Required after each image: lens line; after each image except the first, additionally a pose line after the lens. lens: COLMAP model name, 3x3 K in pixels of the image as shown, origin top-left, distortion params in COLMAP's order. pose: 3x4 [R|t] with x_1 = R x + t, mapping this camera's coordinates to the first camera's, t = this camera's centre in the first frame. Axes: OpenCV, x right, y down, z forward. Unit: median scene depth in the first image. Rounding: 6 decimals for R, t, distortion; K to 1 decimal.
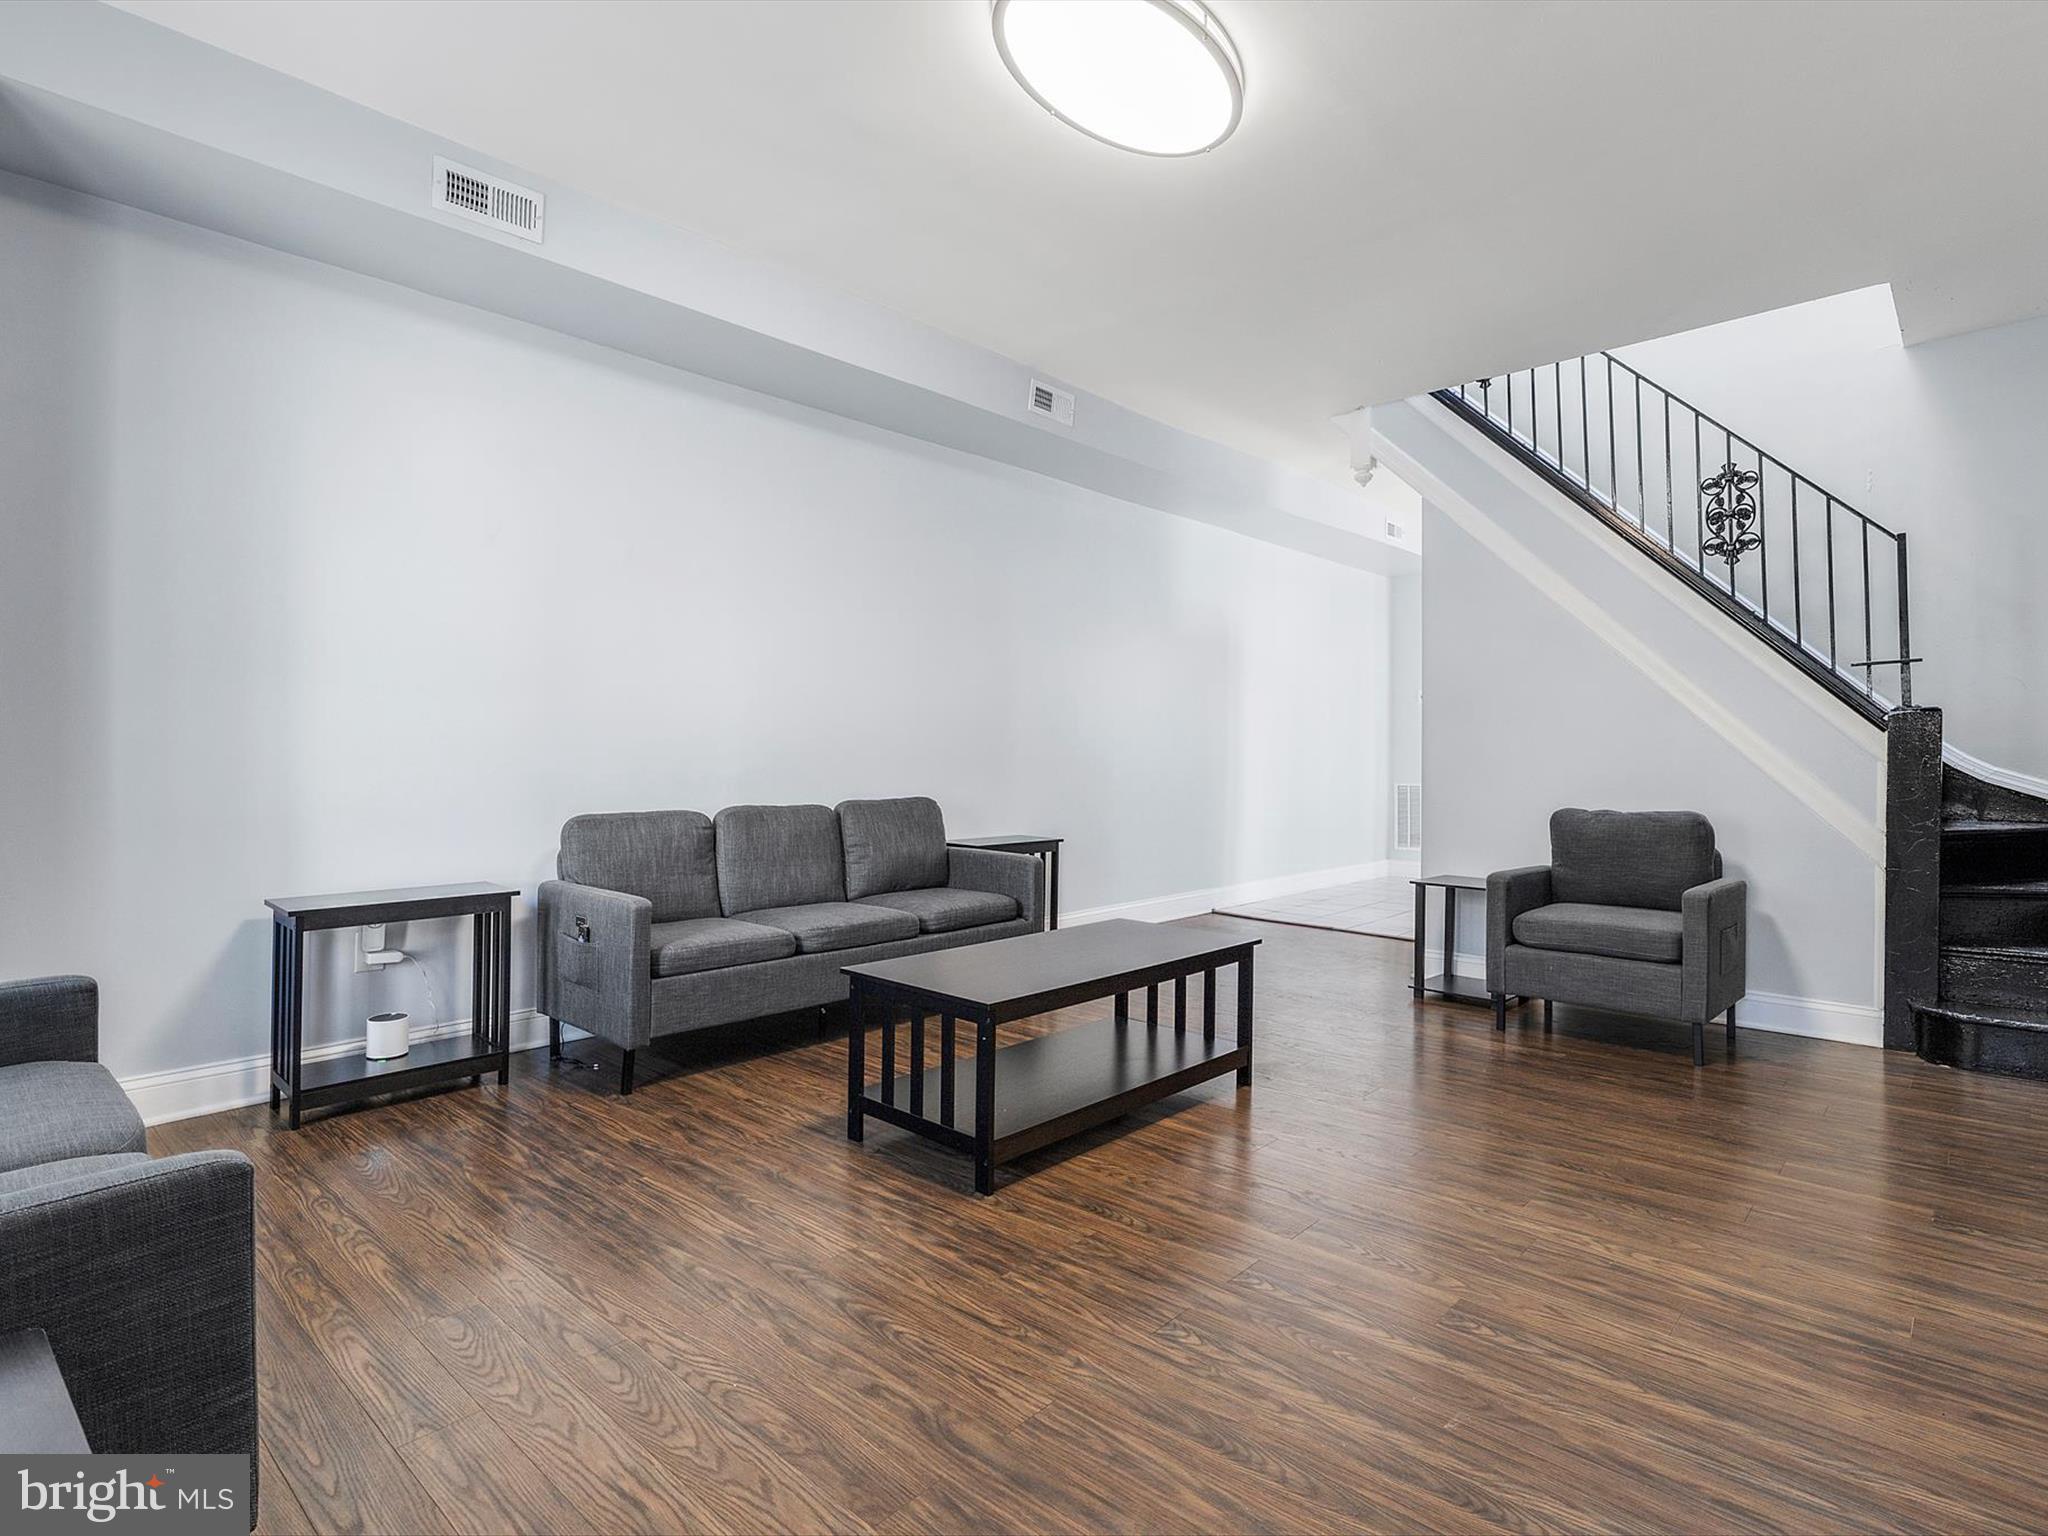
lens RADIAL K [[1048.8, 0, 1039.3], [0, 1048.8, 762.0], [0, 0, 1]] dist [0.018022, -0.002623]
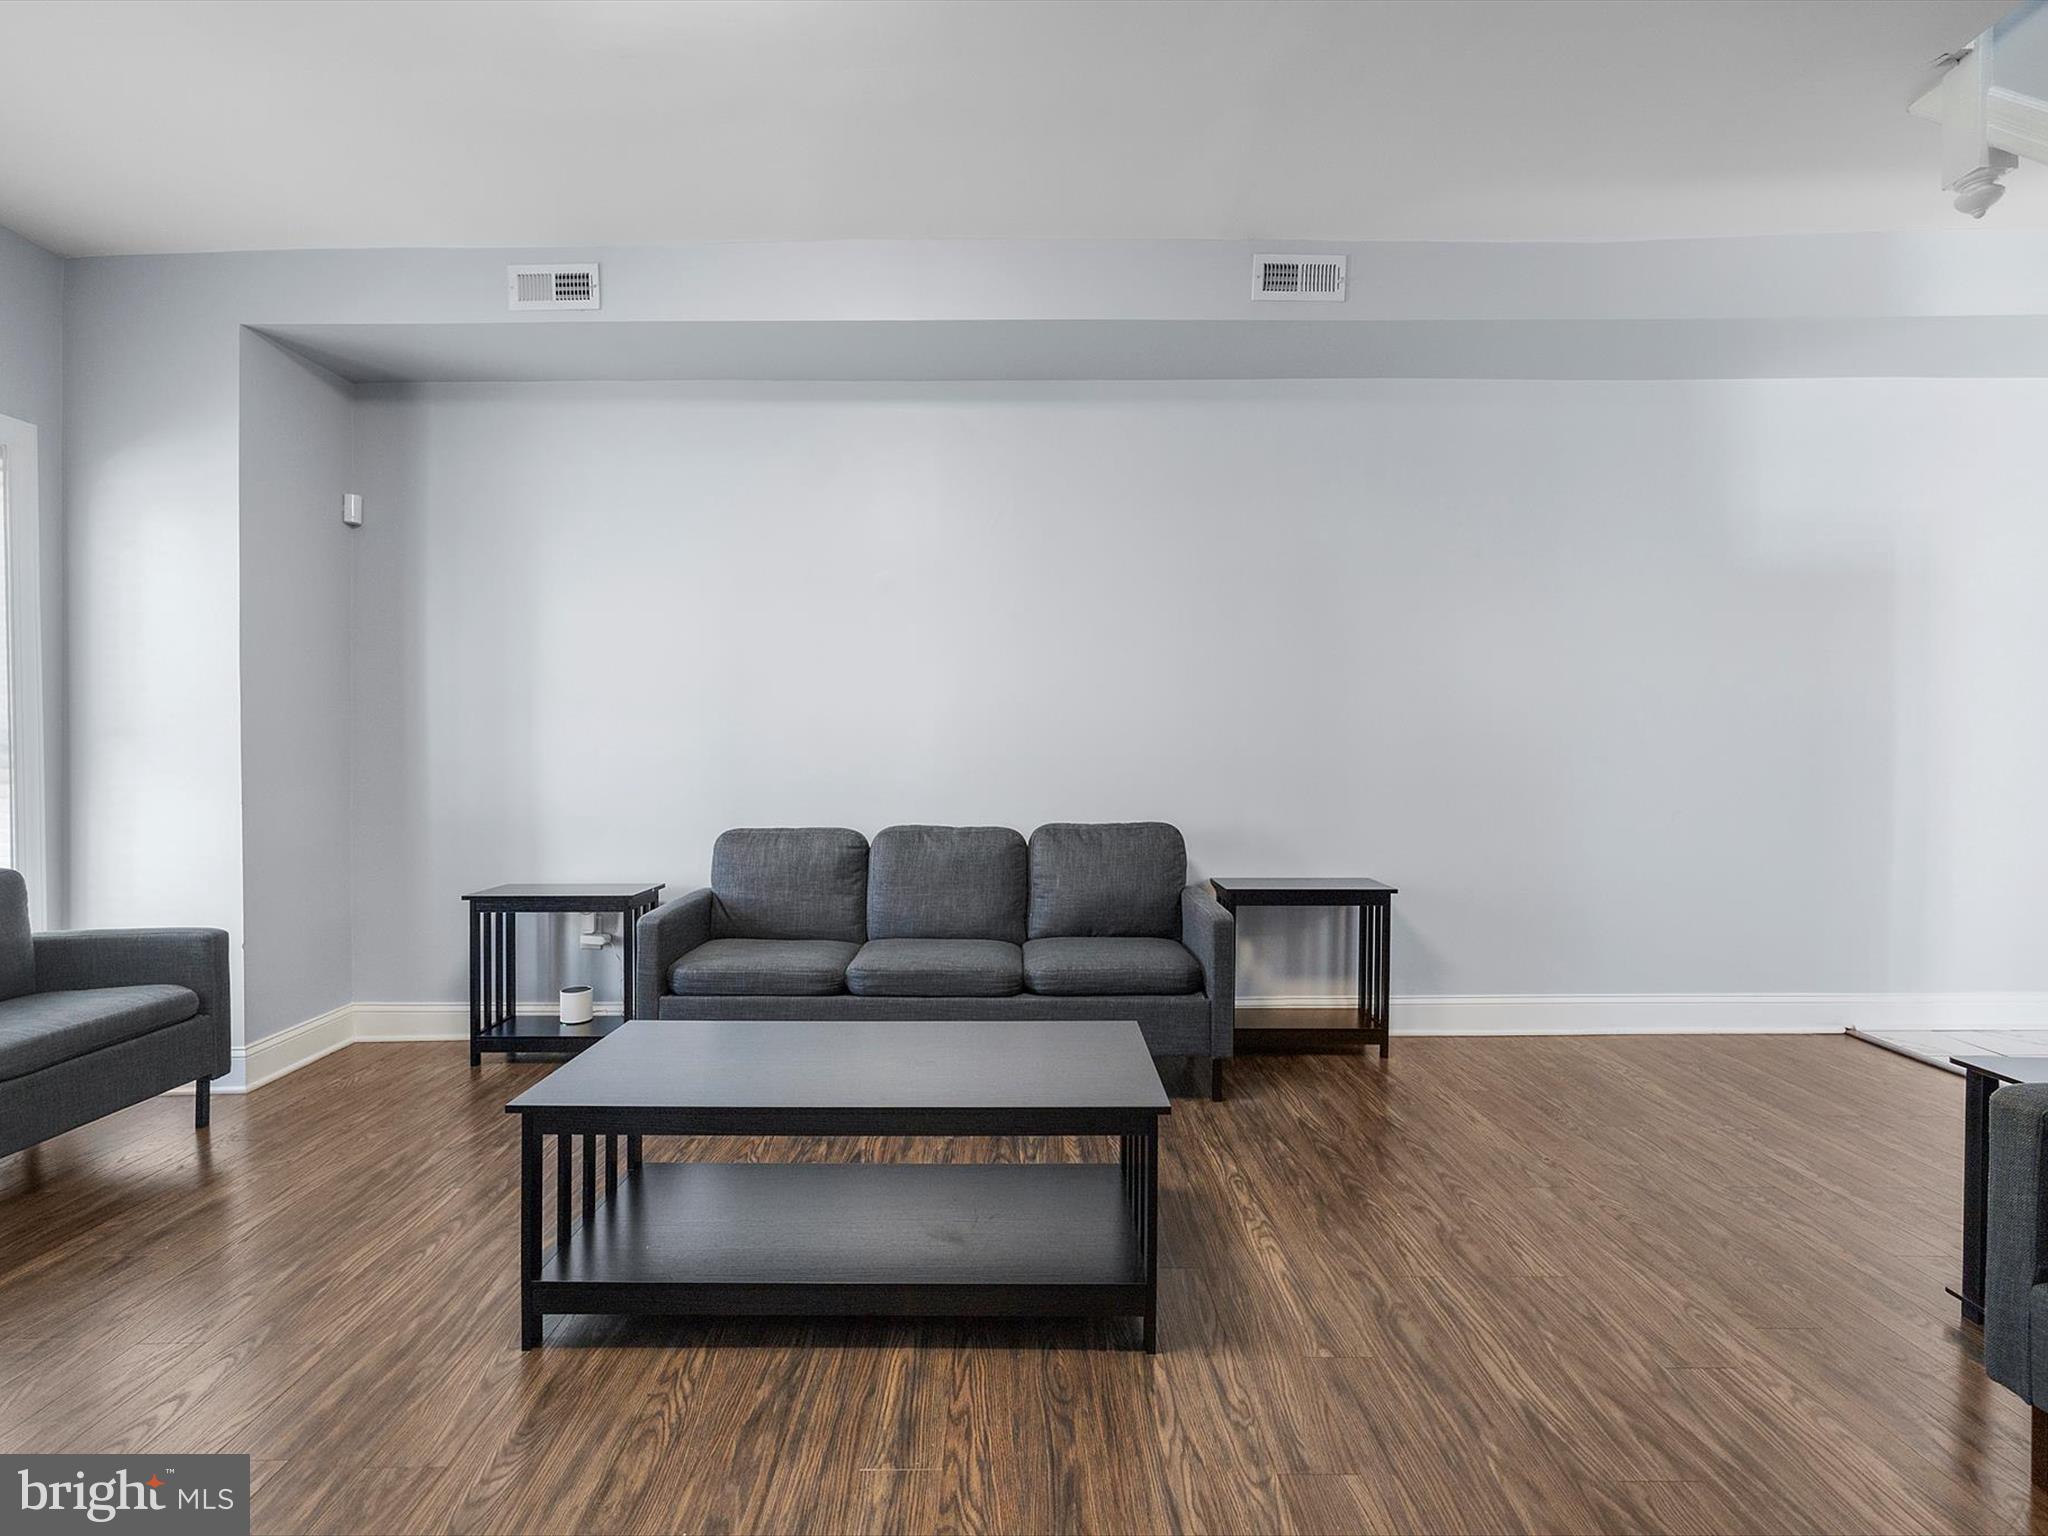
lens RADIAL K [[995.2, 0, 1019.4], [0, 995.2, 772.9], [0, 0, 1]] dist [0.001237, 0.001703]
pose [[0.683697, 0.001690, -0.729764, 0.466997], [-0.002049, 0.999998, 0.000395, -0.006759], [0.729763, 0.001225, 0.683699, 0.491975]]
